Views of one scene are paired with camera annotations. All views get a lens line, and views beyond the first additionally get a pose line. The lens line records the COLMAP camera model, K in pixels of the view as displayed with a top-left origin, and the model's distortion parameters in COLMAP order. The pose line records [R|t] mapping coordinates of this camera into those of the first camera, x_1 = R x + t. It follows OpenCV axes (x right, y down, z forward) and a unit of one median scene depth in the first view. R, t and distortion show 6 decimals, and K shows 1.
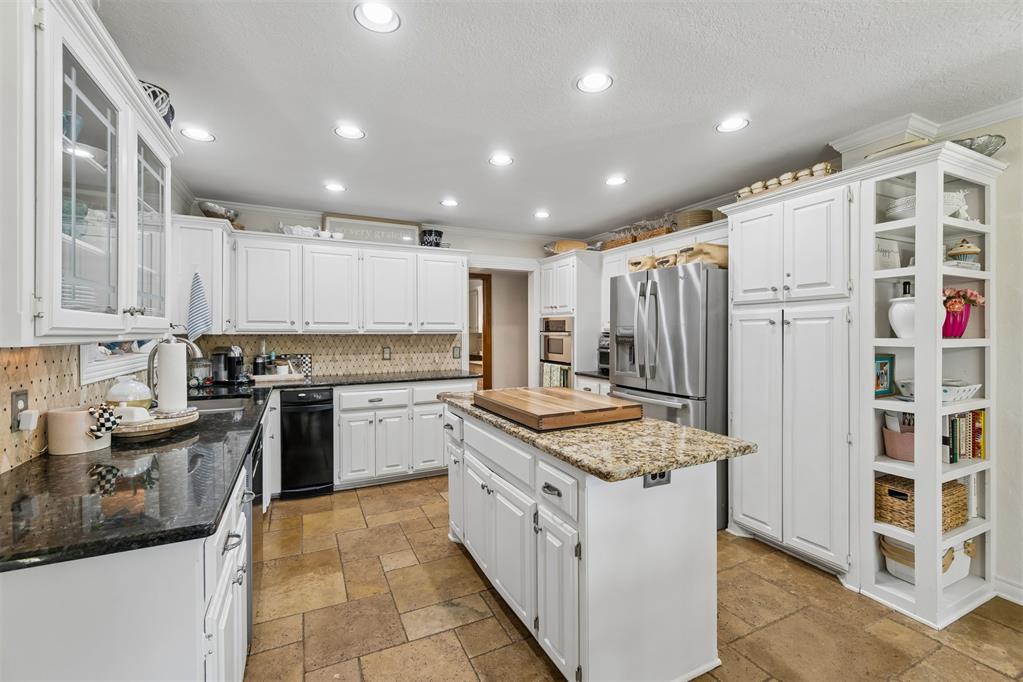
lens RADIAL K [[440.7, 0, 513.0], [0, 440.7, 337.2], [0, 0, 1]] dist [0.000441, 0.000372]
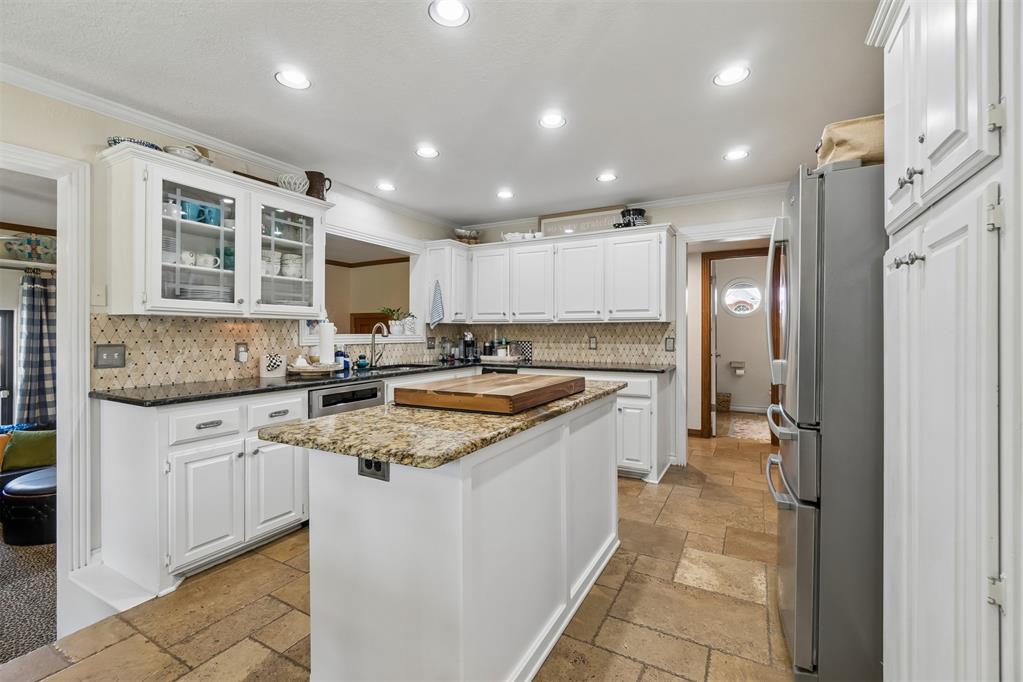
lens RADIAL K [[440.7, 0, 511.3], [0, 440.7, 337.8], [0, 0, 1]] dist [0.000441, 0.000372]
pose [[0.573548, 0.009903, -0.819112, 0.502135], [-0.012656, 0.999915, 0.003227, 0.028399], [0.819074, 0.008515, 0.573624, 0.317573]]
